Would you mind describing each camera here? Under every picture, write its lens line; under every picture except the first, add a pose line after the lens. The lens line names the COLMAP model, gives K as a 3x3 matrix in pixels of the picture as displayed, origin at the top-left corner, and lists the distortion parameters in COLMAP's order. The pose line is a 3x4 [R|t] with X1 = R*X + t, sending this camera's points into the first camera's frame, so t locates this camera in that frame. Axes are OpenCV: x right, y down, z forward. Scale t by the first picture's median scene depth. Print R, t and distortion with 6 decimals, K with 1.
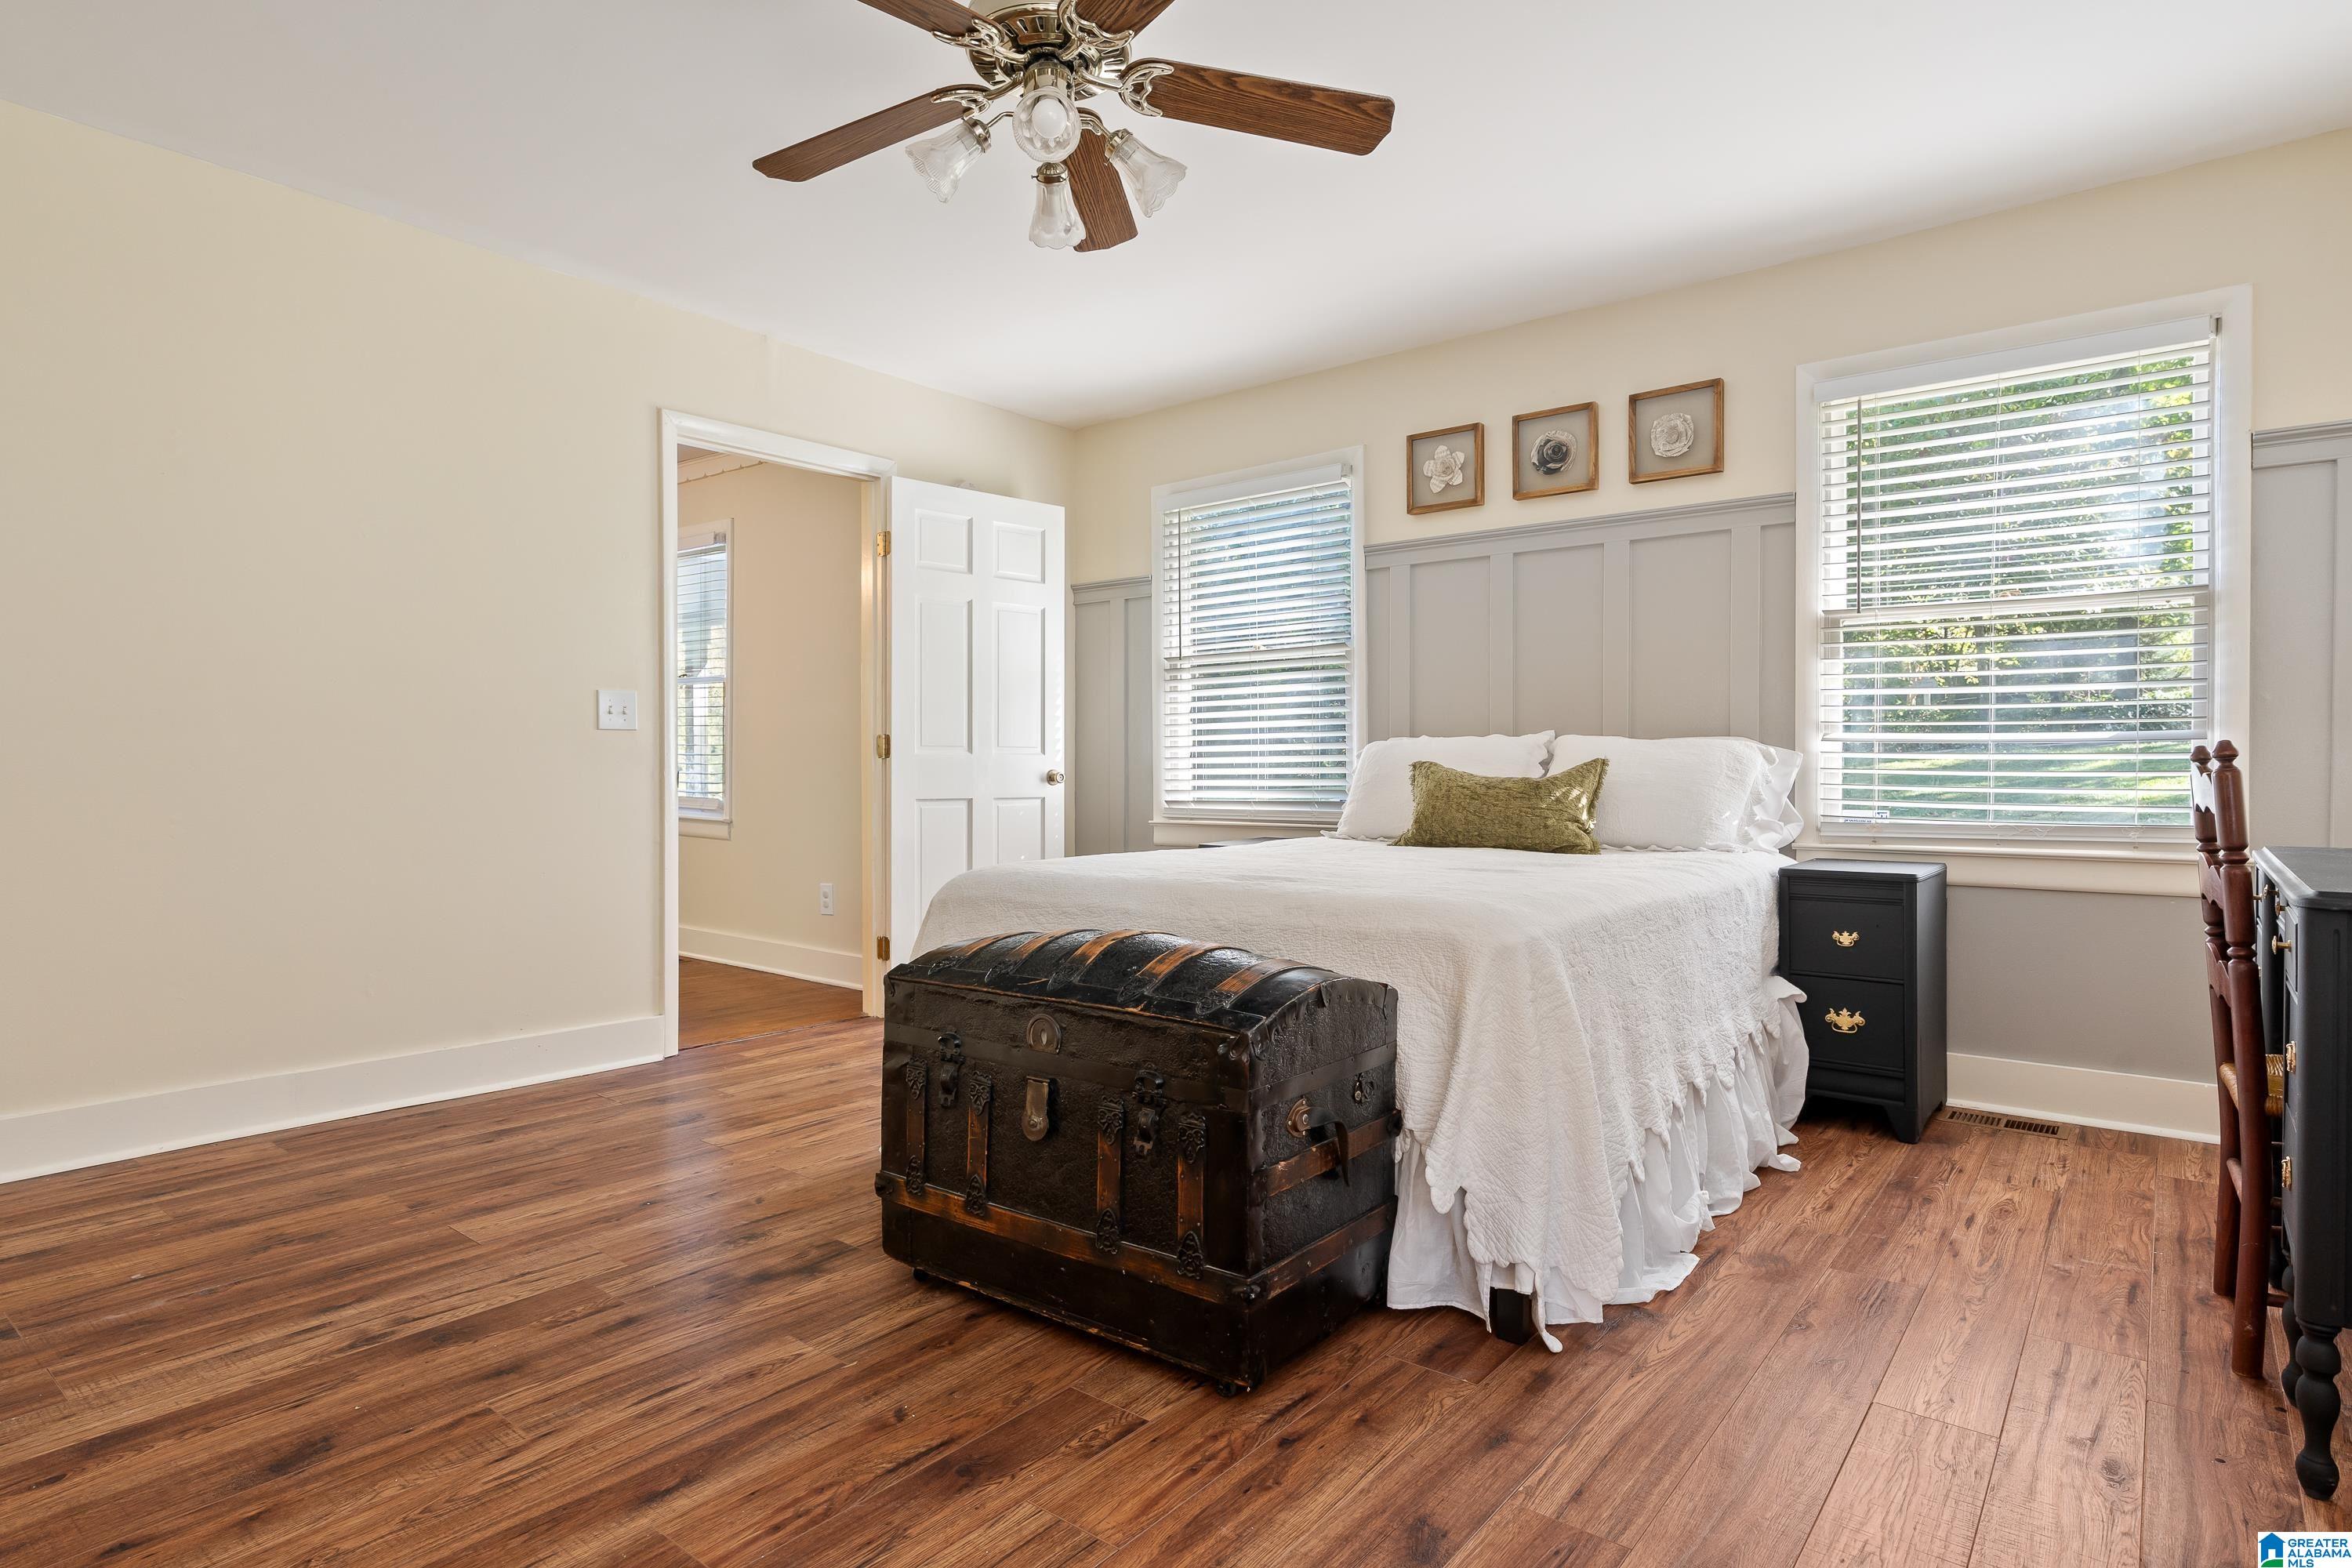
lens RADIAL K [[1167.4, 0, 1116.4], [0, 1167.4, 764.1], [0, 0, 1]] dist [0.003444, -0.000755]
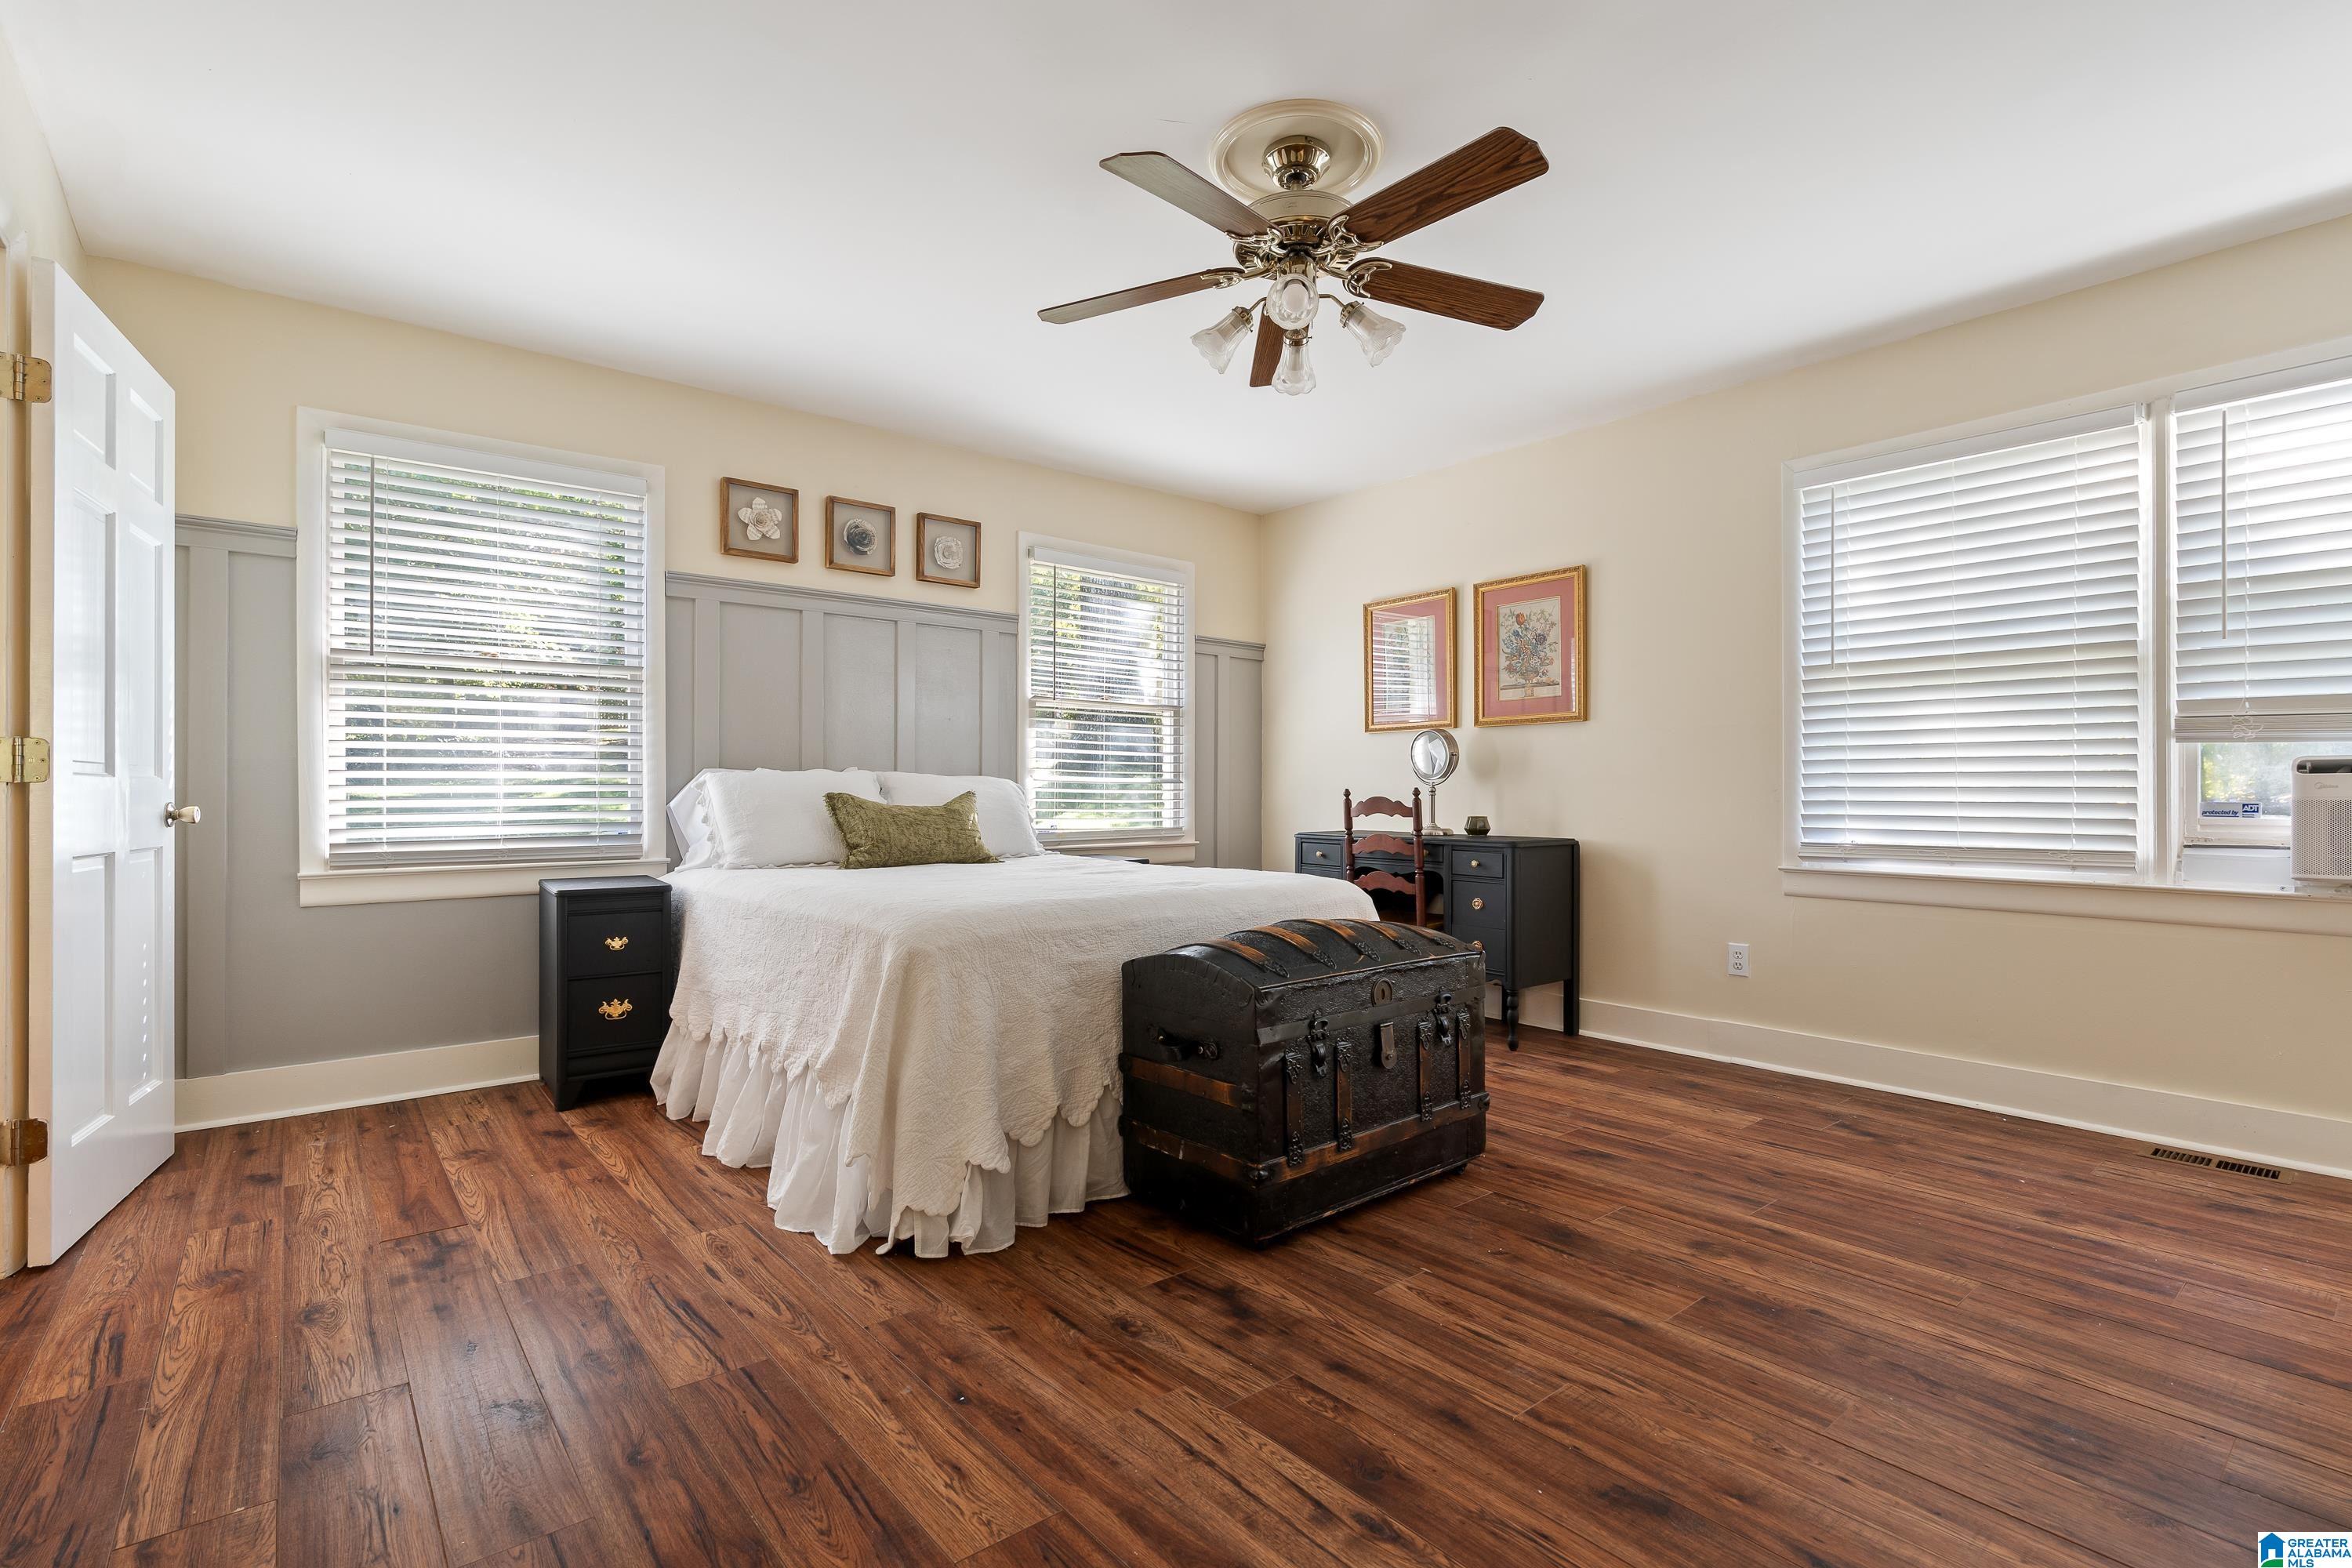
lens RADIAL K [[1068.6, 0, 1161.7], [0, 1068.6, 785.7], [0, 0, 1]] dist [-0.014481, 0.004605]
pose [[0.231600, 0.011344, 0.972745, -1.058282], [0.000257, 0.999931, -0.011722, 0.004451], [-0.972811, 0.002965, 0.231581, 0.755156]]
